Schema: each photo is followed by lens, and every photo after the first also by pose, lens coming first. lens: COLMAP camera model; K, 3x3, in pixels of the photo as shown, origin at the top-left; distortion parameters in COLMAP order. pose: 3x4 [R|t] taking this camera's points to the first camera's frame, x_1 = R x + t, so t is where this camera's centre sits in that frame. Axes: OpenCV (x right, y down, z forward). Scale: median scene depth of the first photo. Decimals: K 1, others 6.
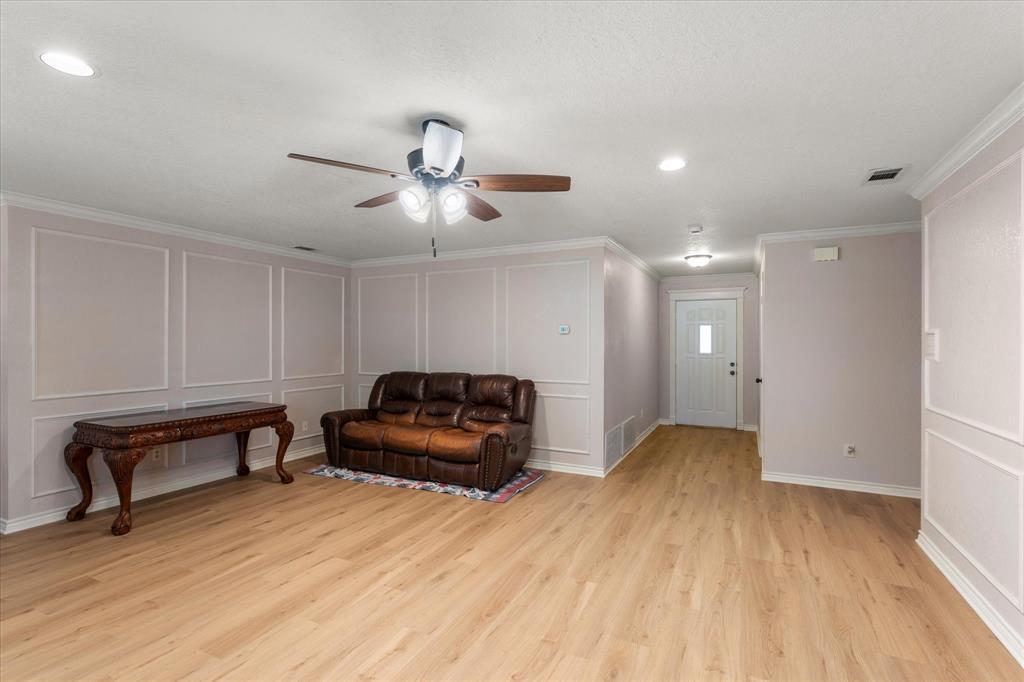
lens RADIAL K [[475.6, 0, 512.0], [0, 475.6, 341.0], [0, 0, 1]] dist [0.001275, -0.000182]
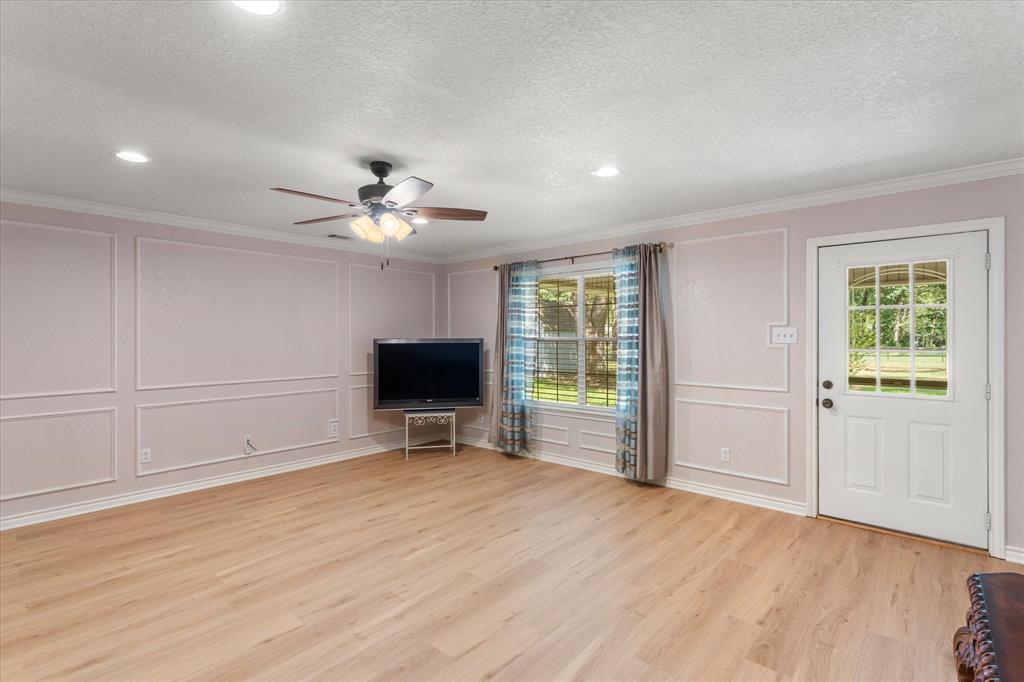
lens RADIAL K [[475.6, 0, 512.0], [0, 475.6, 341.0], [0, 0, 1]] dist [0.001275, -0.000182]
pose [[-0.964684, 0.000010, 0.263411, -0.582880], [0.001549, 0.999983, 0.005635, 0.005494], [-0.263407, 0.005844, -0.964667, 1.498669]]
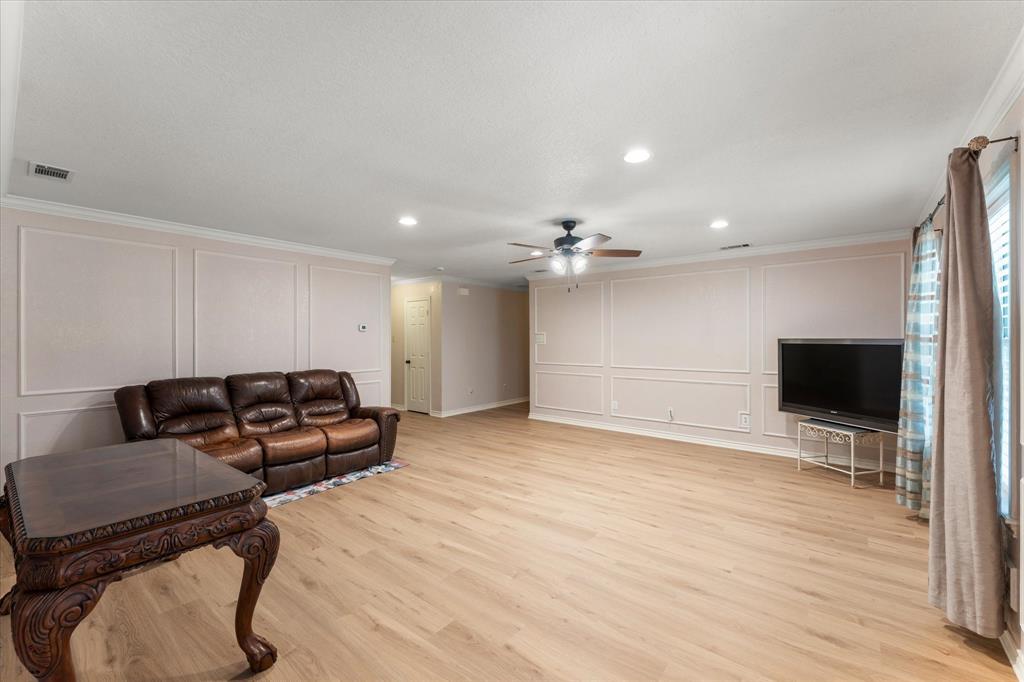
lens RADIAL K [[422.4, 0, 512.0], [0, 422.4, 341.0], [0, 0, 1]] dist [0.000729, -0.000091]
pose [[0.214344, -0.006787, 0.976735, -1.299085], [-0.001105, 0.999974, 0.007190, 0.005028], [-0.976758, -0.002620, 0.214331, 0.612808]]
